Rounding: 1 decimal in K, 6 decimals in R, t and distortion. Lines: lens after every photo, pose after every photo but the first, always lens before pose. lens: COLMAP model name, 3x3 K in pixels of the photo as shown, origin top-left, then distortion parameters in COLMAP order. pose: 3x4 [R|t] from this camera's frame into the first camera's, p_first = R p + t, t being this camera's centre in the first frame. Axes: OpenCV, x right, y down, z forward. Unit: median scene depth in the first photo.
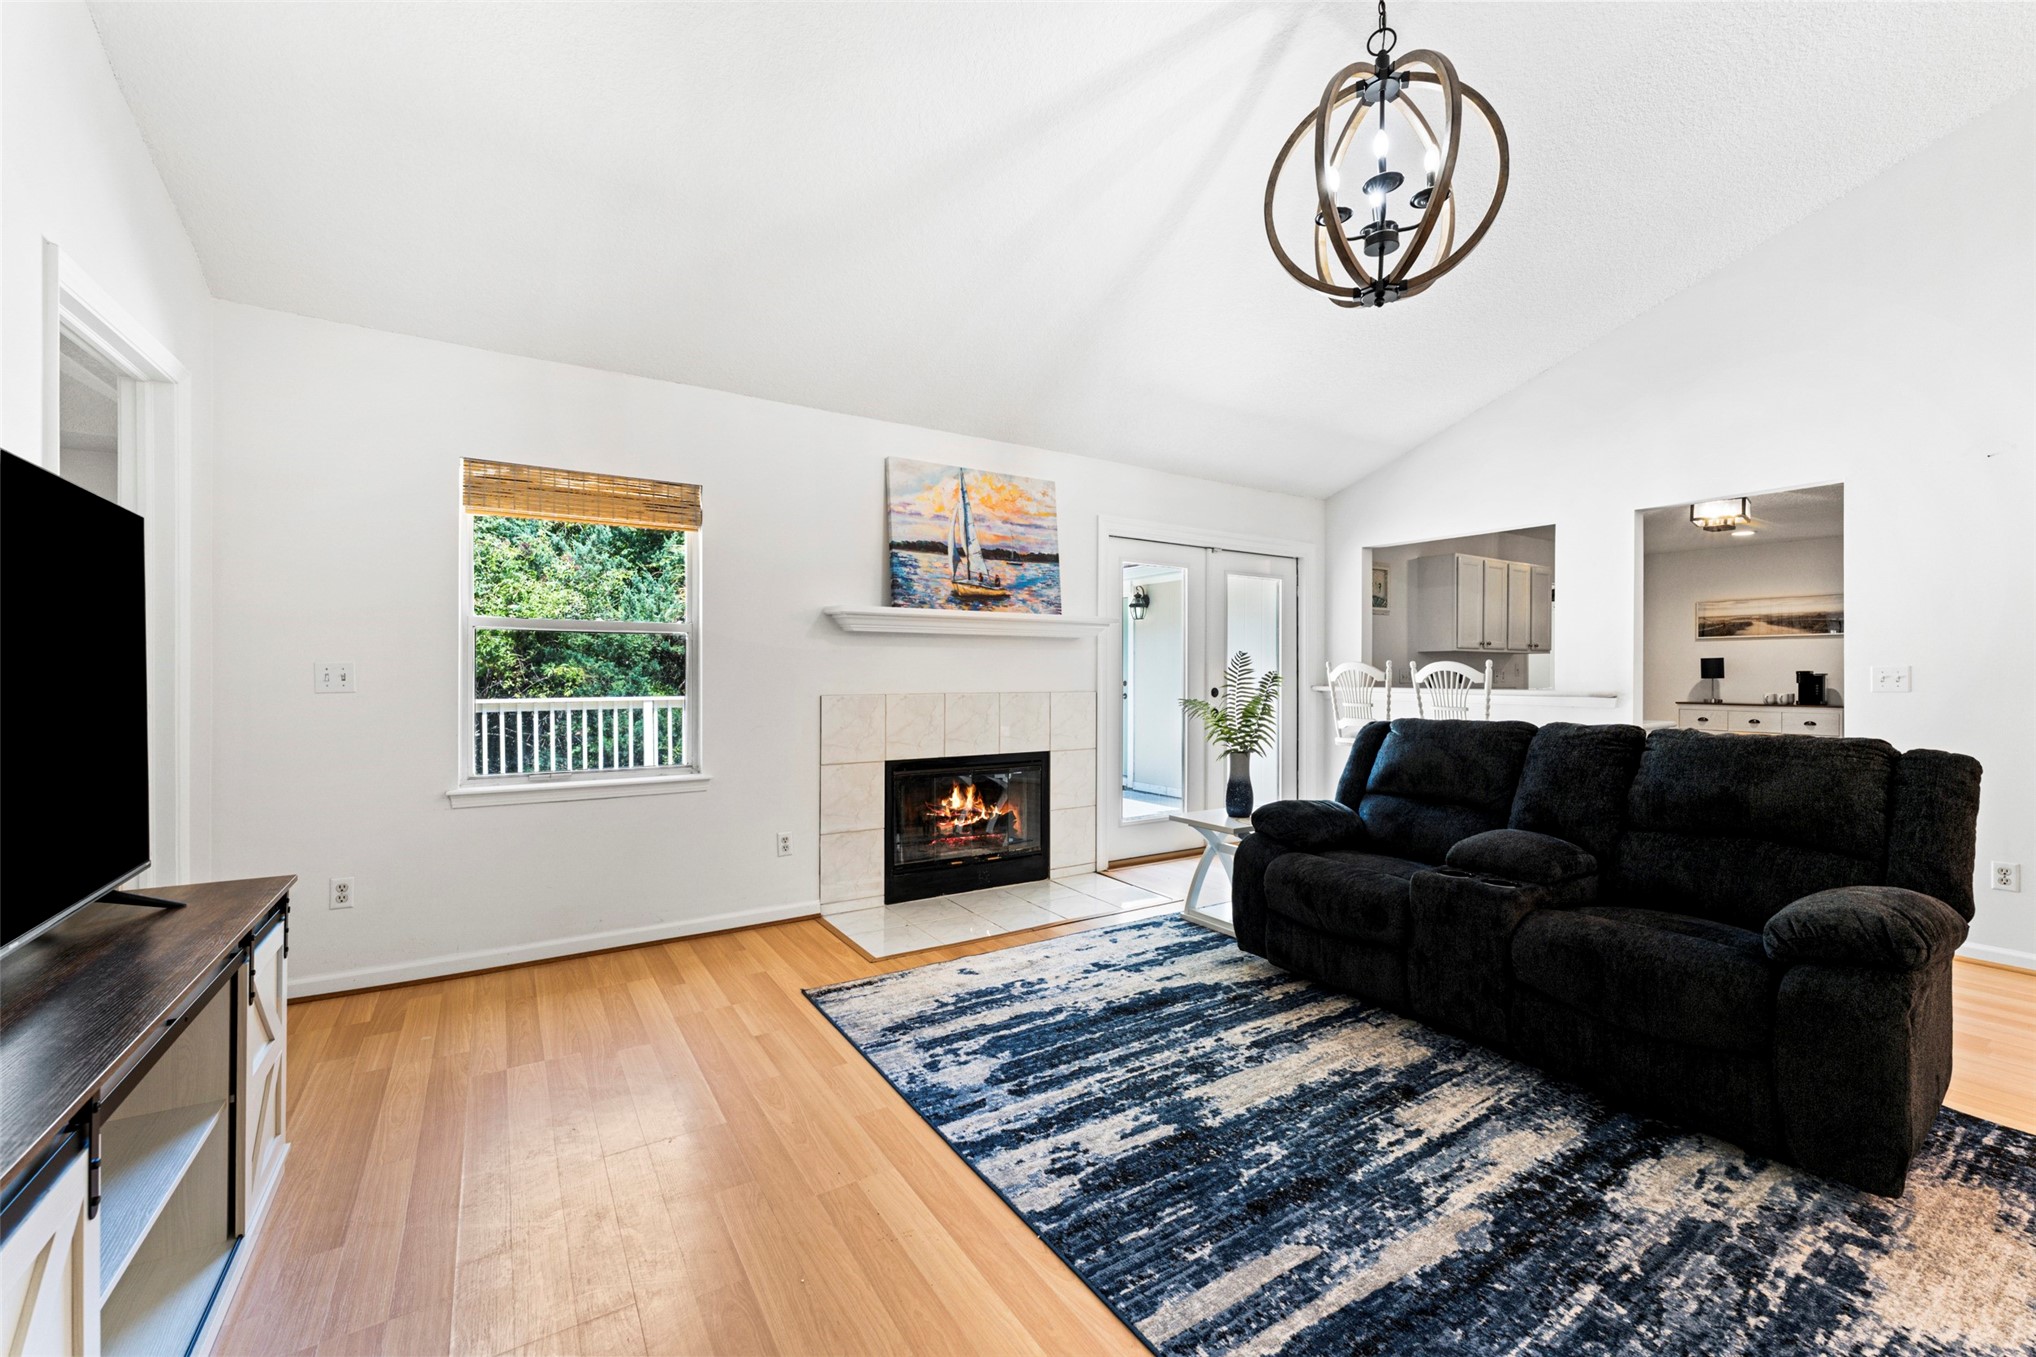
lens RADIAL K [[807.5, 0, 1018.0], [0, 807.5, 678.5], [0, 0, 1]] dist [-0.000026, -0.000150]
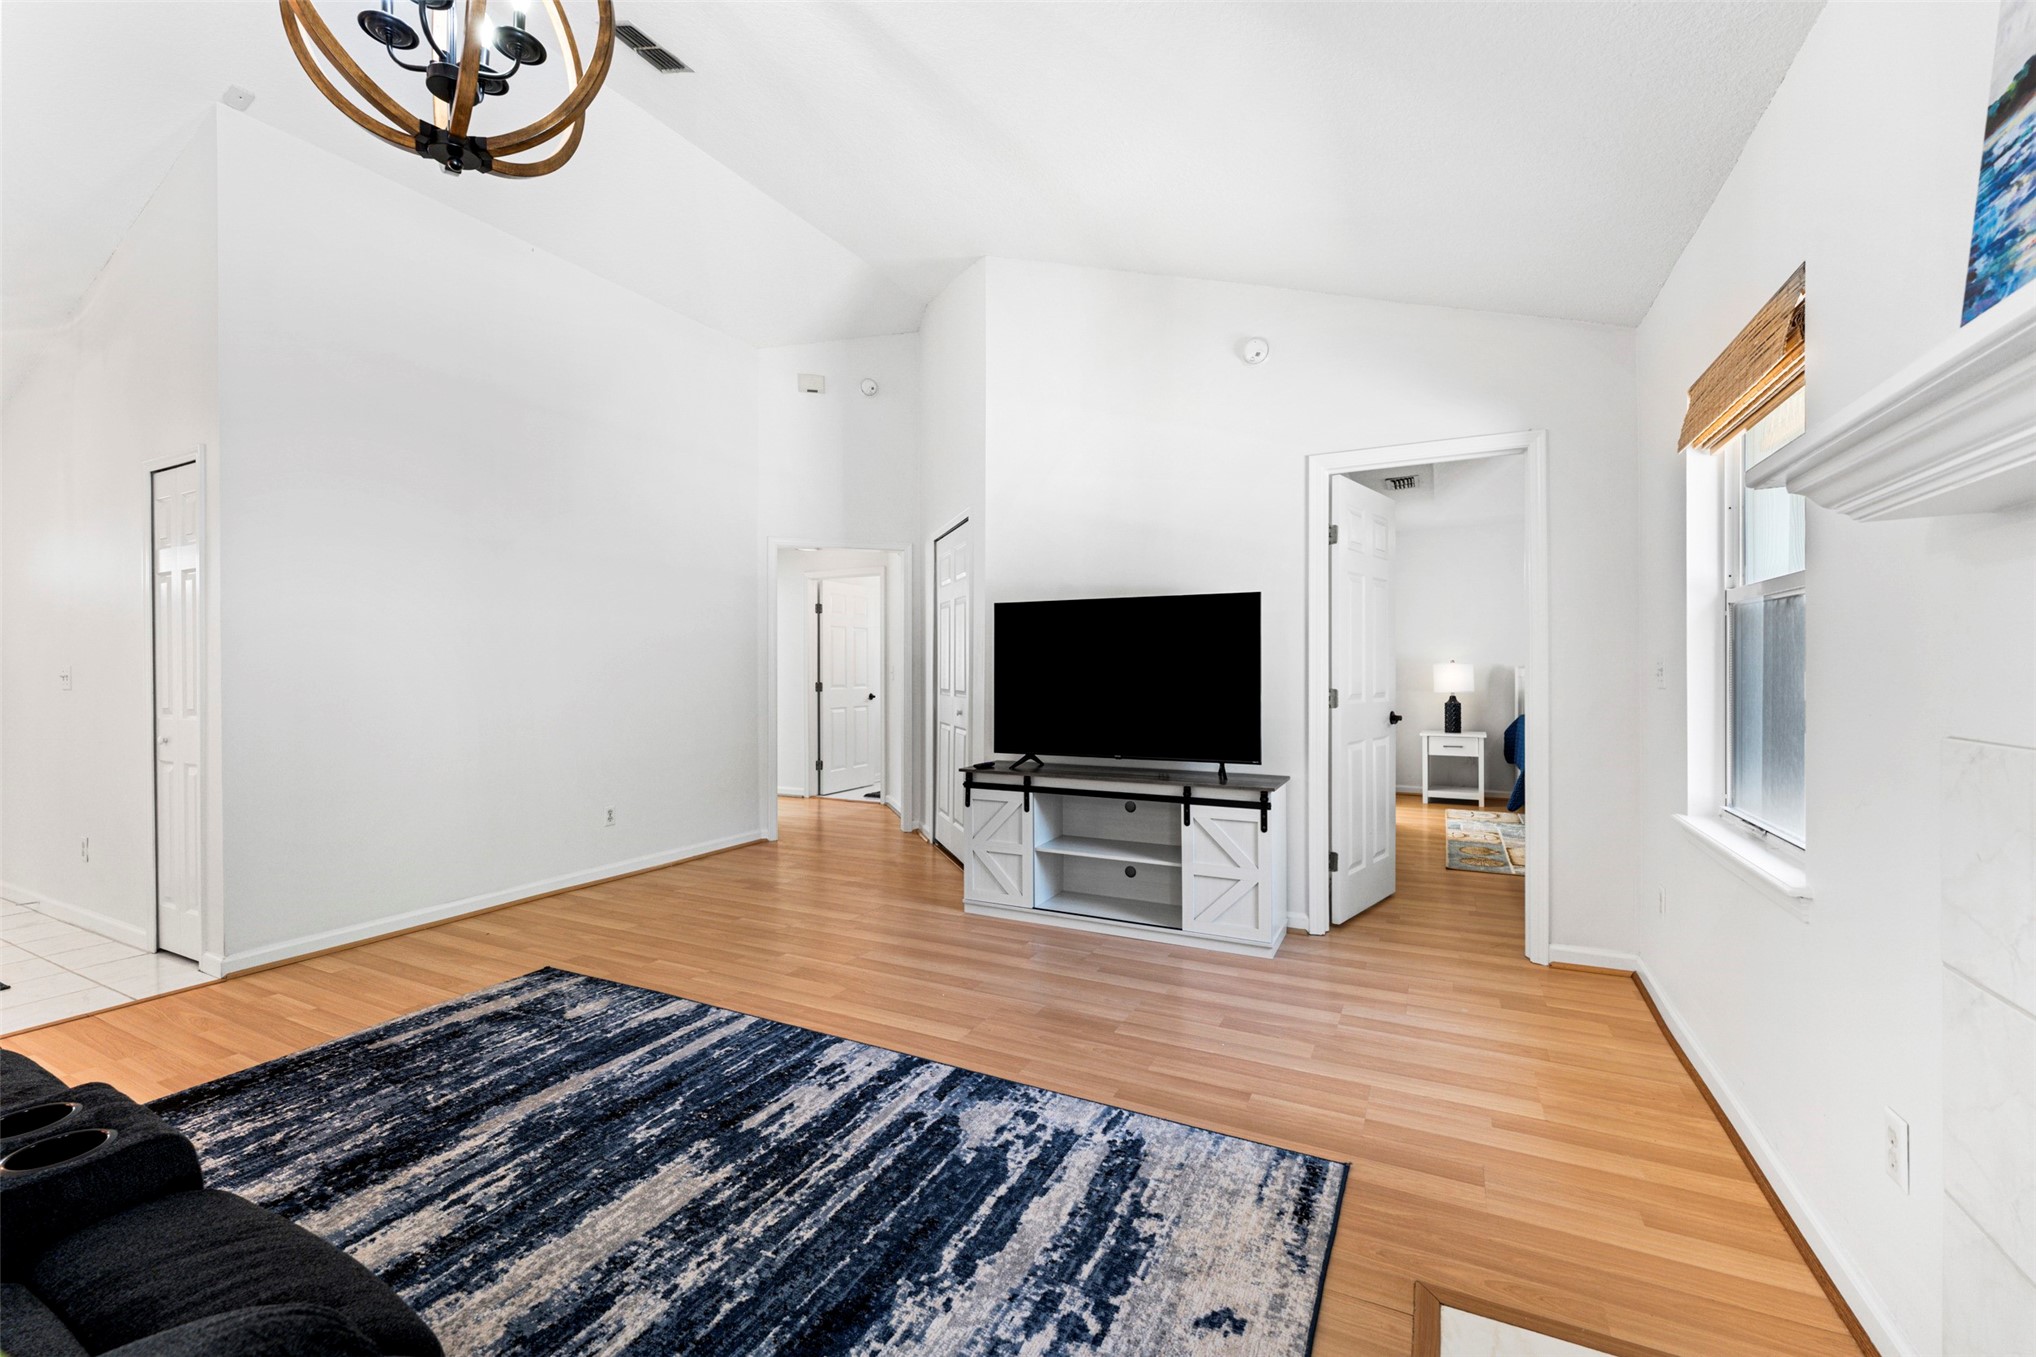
lens RADIAL K [[839.7, 0, 1018.0], [0, 839.7, 678.5], [0, 0, 1]] dist [0.000027, 0.000067]
pose [[-0.863199, 0.006461, -0.504822, 0.341317], [-0.001578, 0.999879, 0.015496, -0.010972], [0.504861, 0.014173, -0.863084, 1.675933]]
